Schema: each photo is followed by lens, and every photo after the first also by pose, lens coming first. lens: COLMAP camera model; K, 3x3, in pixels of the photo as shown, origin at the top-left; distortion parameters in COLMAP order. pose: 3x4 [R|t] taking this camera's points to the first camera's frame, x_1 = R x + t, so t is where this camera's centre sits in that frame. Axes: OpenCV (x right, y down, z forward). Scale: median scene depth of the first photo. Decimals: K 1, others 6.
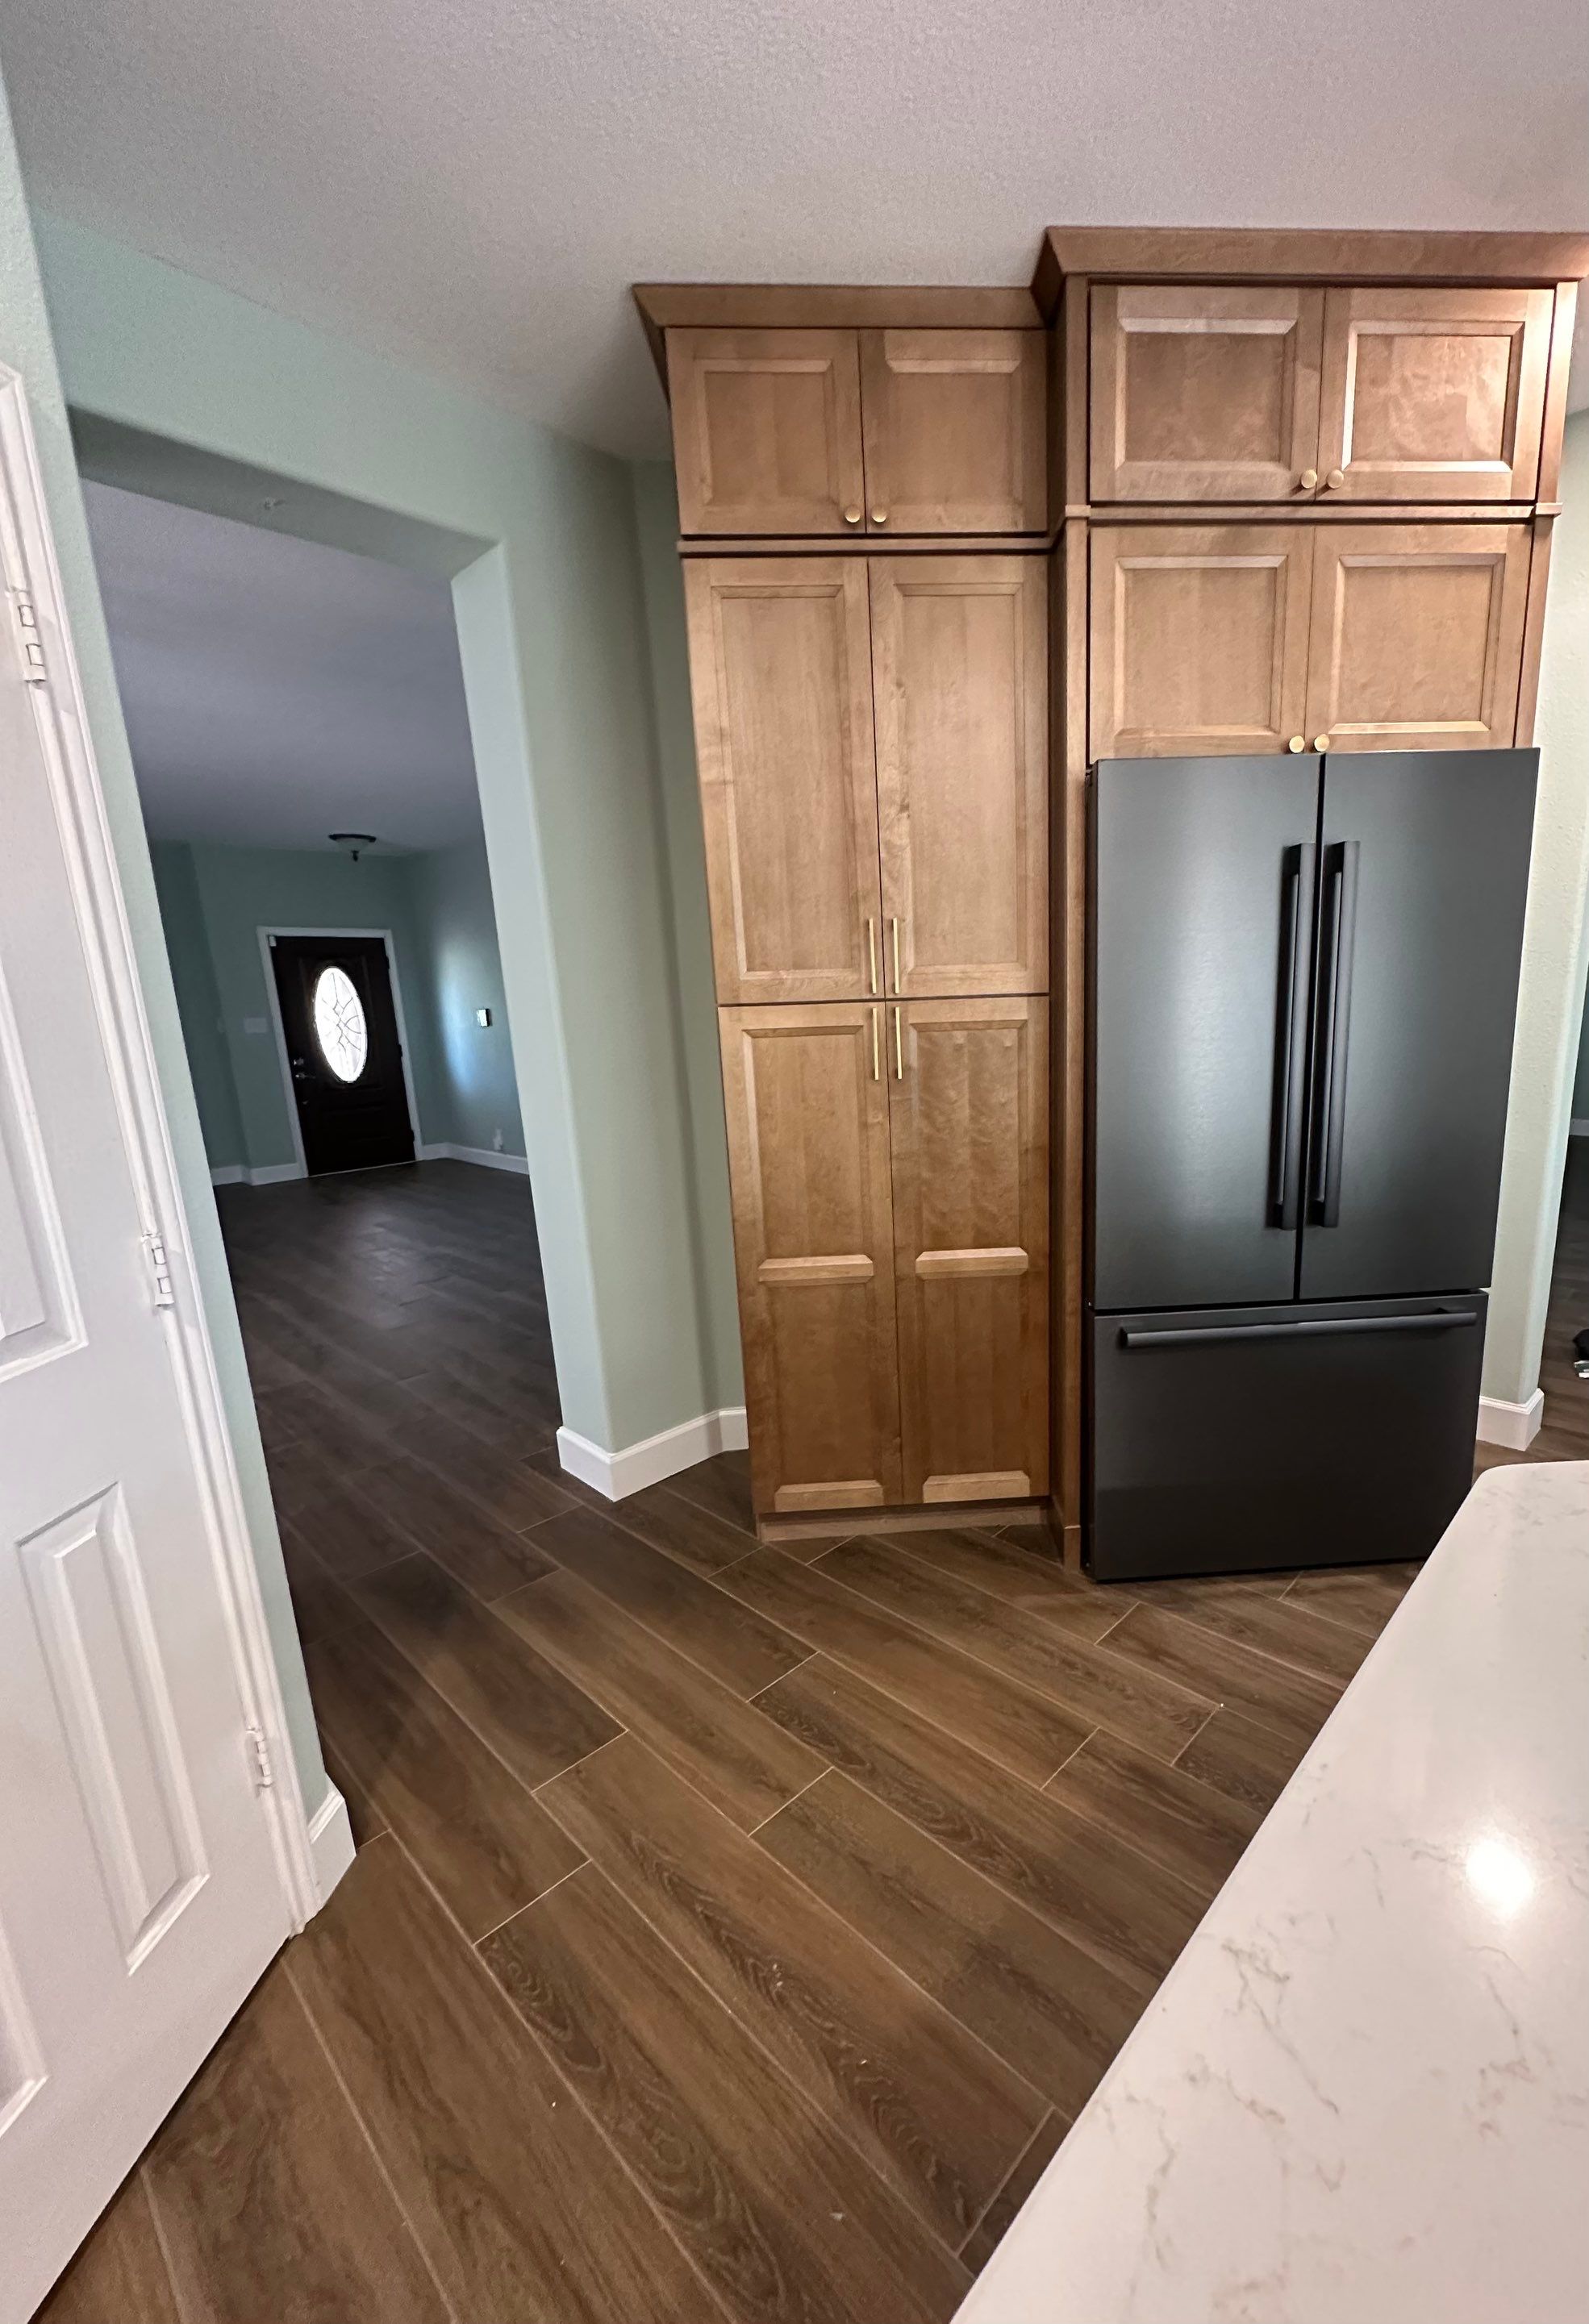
lens RADIAL K [[942.4, 0, 897.3], [0, 942.4, 1202.8], [0, 0, 1]] dist [-0.003434, -0.000099]
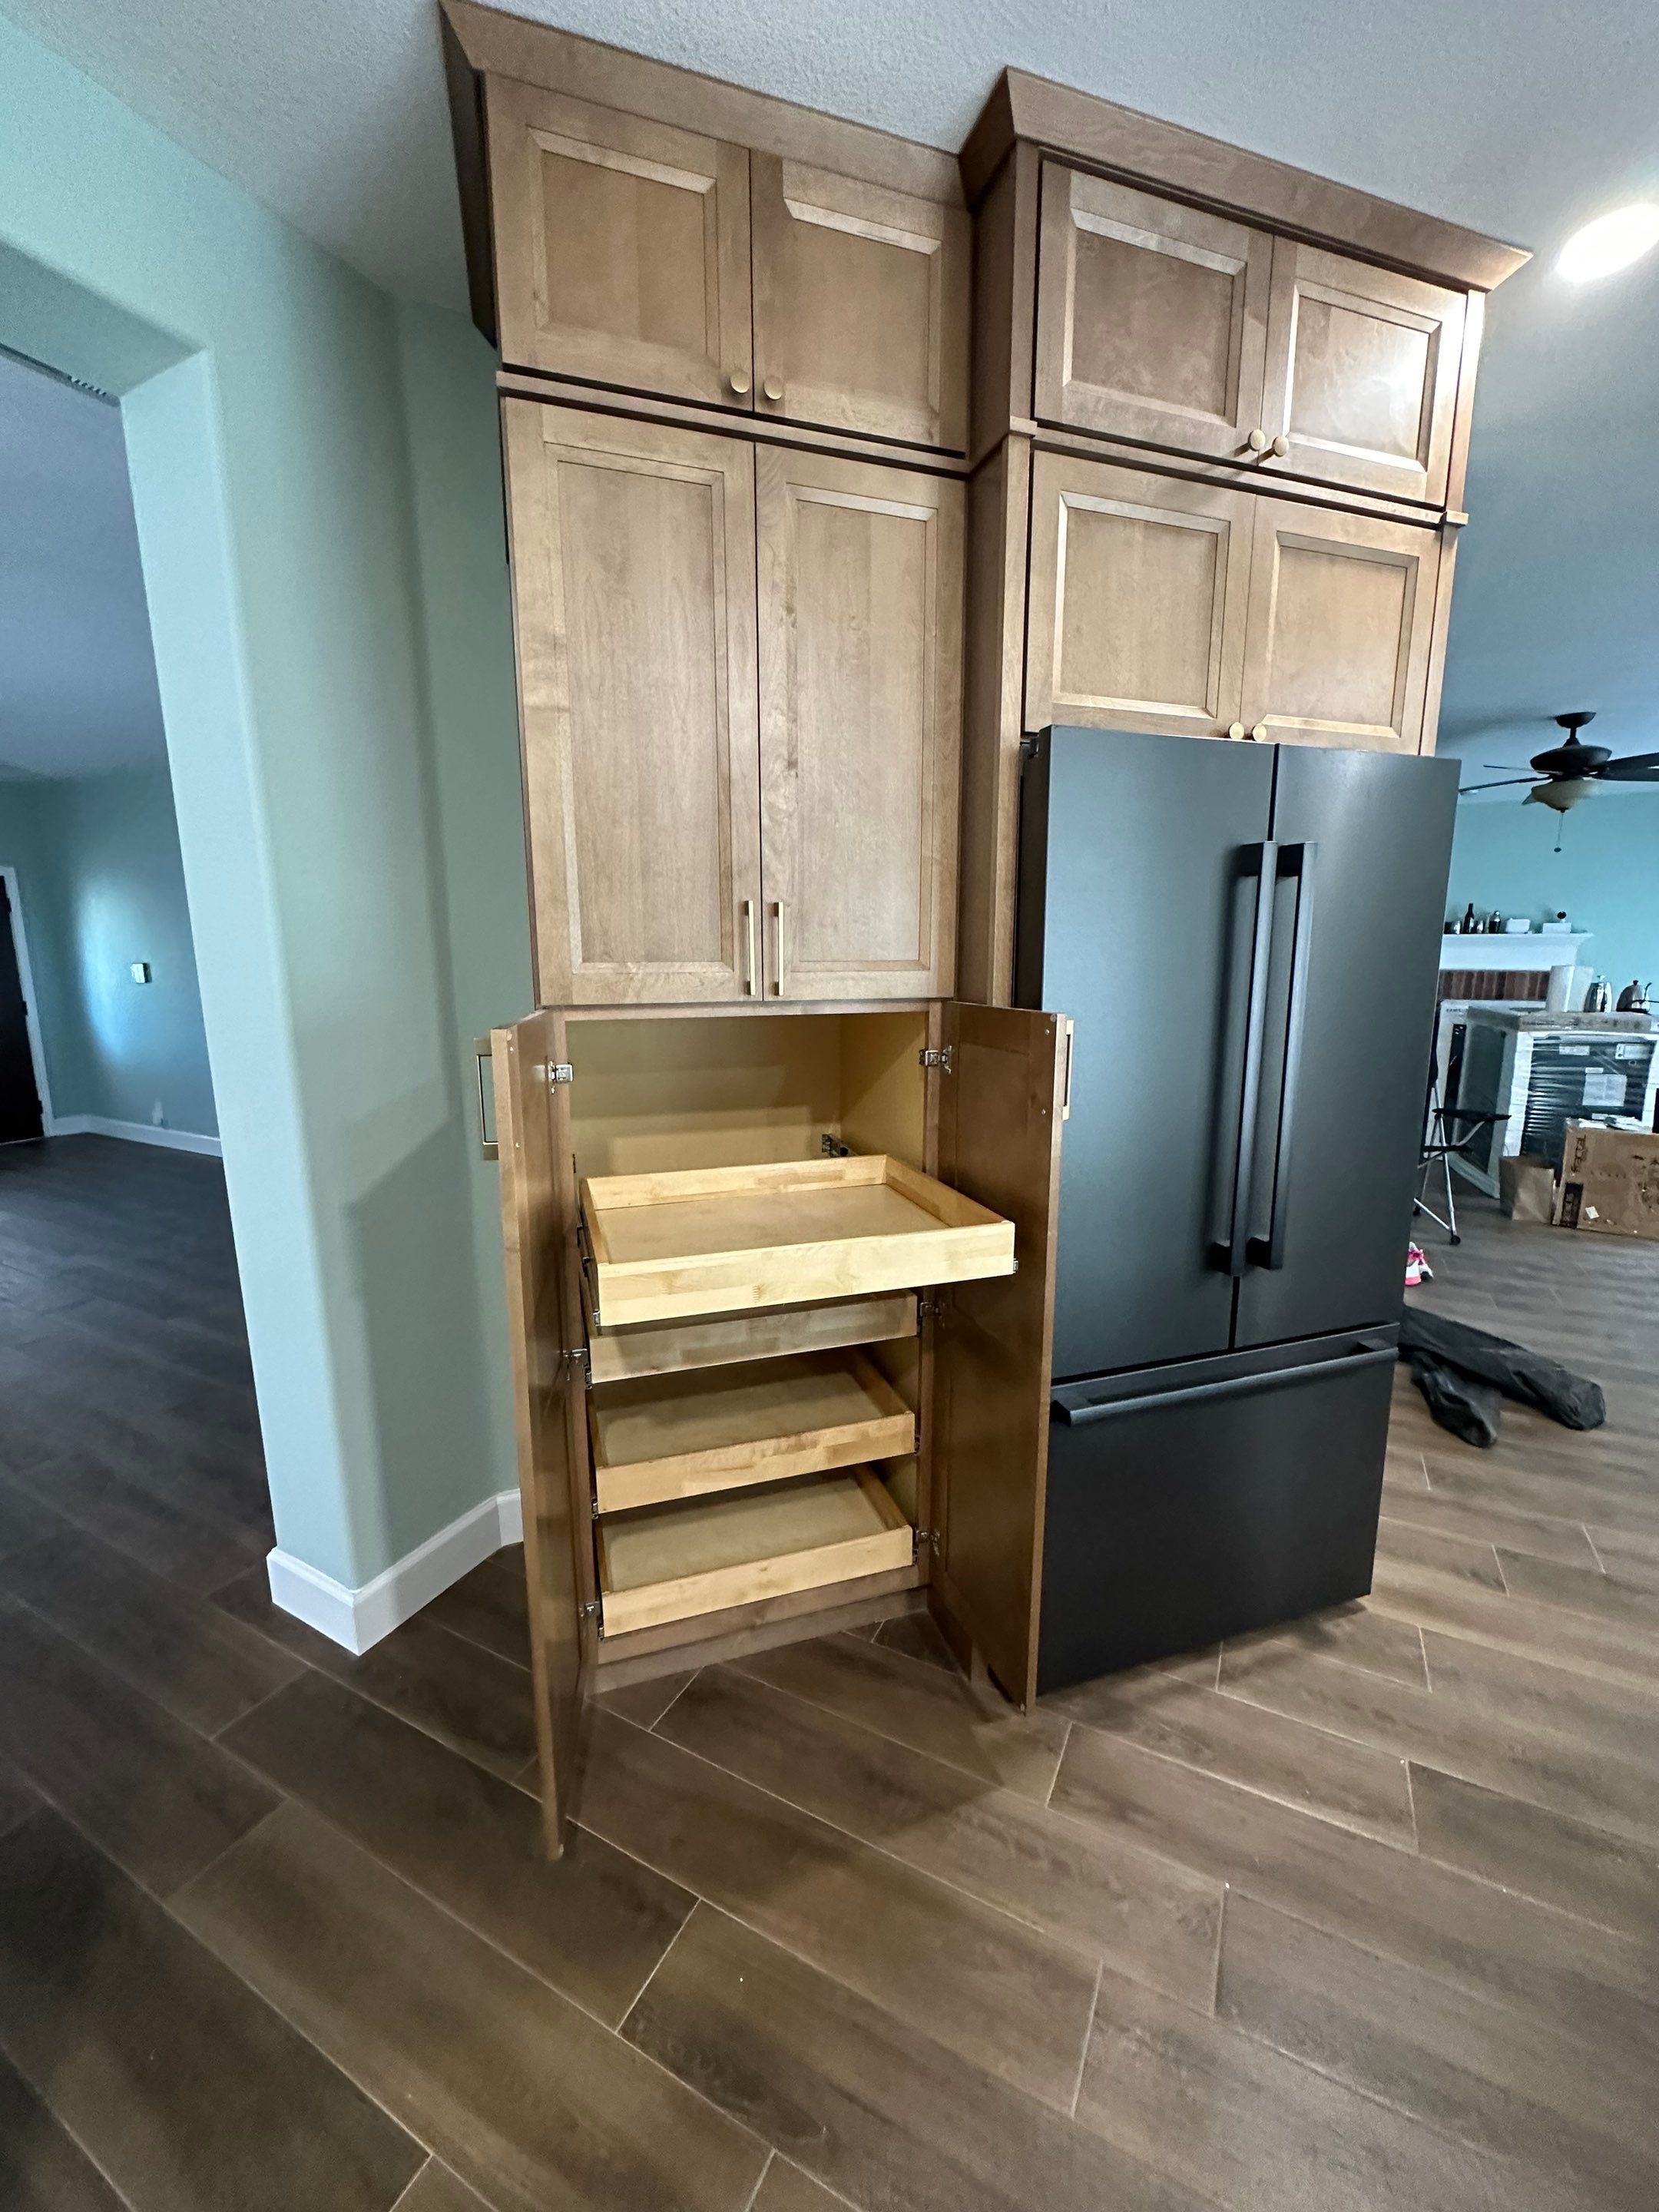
lens RADIAL K [[880.3, 0, 829.1], [0, 880.3, 1102.9], [0, 0, 1]] dist [-0.003524, 0.000560]
pose [[0.966716, -0.011569, 0.255592, -0.159611], [0.024466, 0.998579, -0.047336, -0.103543], [-0.254681, 0.052014, 0.965625, 0.304516]]
